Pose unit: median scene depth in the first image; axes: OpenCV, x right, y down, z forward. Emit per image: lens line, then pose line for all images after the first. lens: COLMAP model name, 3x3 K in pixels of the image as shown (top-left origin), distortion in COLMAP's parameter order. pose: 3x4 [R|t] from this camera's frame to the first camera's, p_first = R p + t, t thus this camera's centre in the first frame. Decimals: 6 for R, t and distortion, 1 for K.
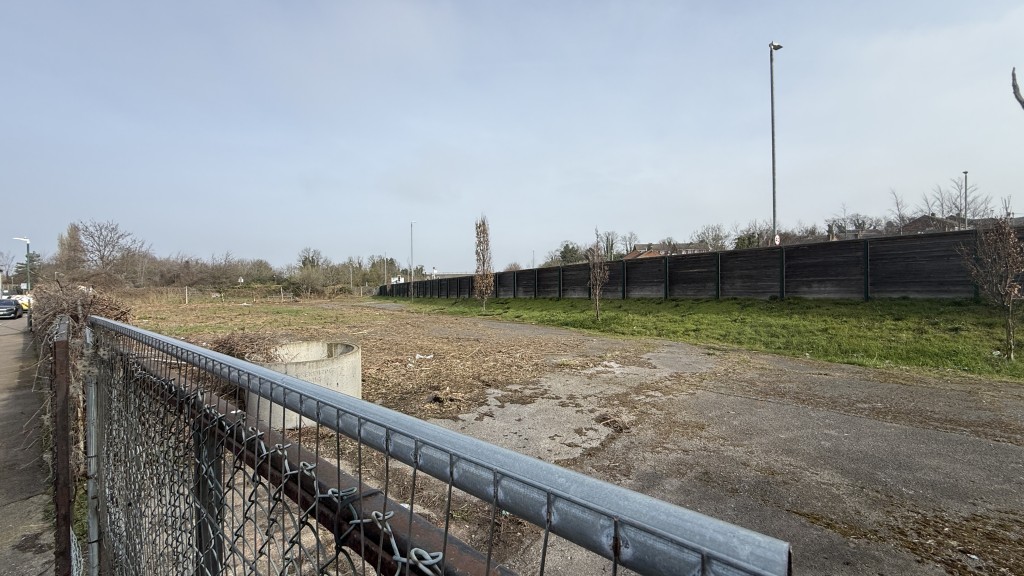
lens RADIAL K [[406.0, 0, 510.7], [0, 406.0, 288.1], [0, 0, 1]] dist [-0.002801, -0.000169]
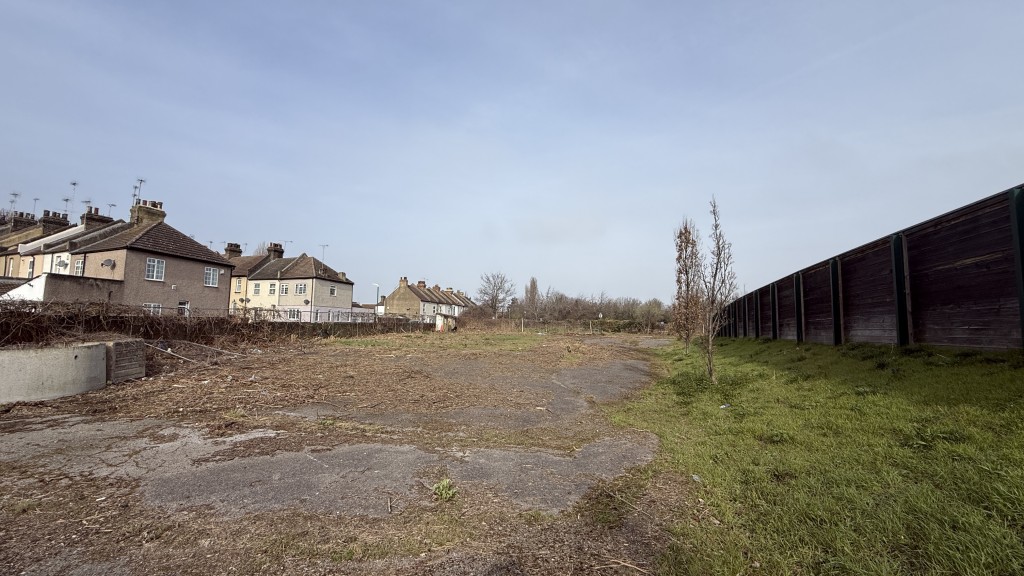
lens RADIAL K [[406.0, 0, 514.6], [0, 406.0, 287.5], [0, 0, 1]] dist [-0.002801, -0.000169]
pose [[0.593348, -0.047670, -0.803533, 0.578058], [-0.032056, 0.996054, -0.082763, 0.016726], [0.804307, 0.074865, 0.589479, 0.623900]]
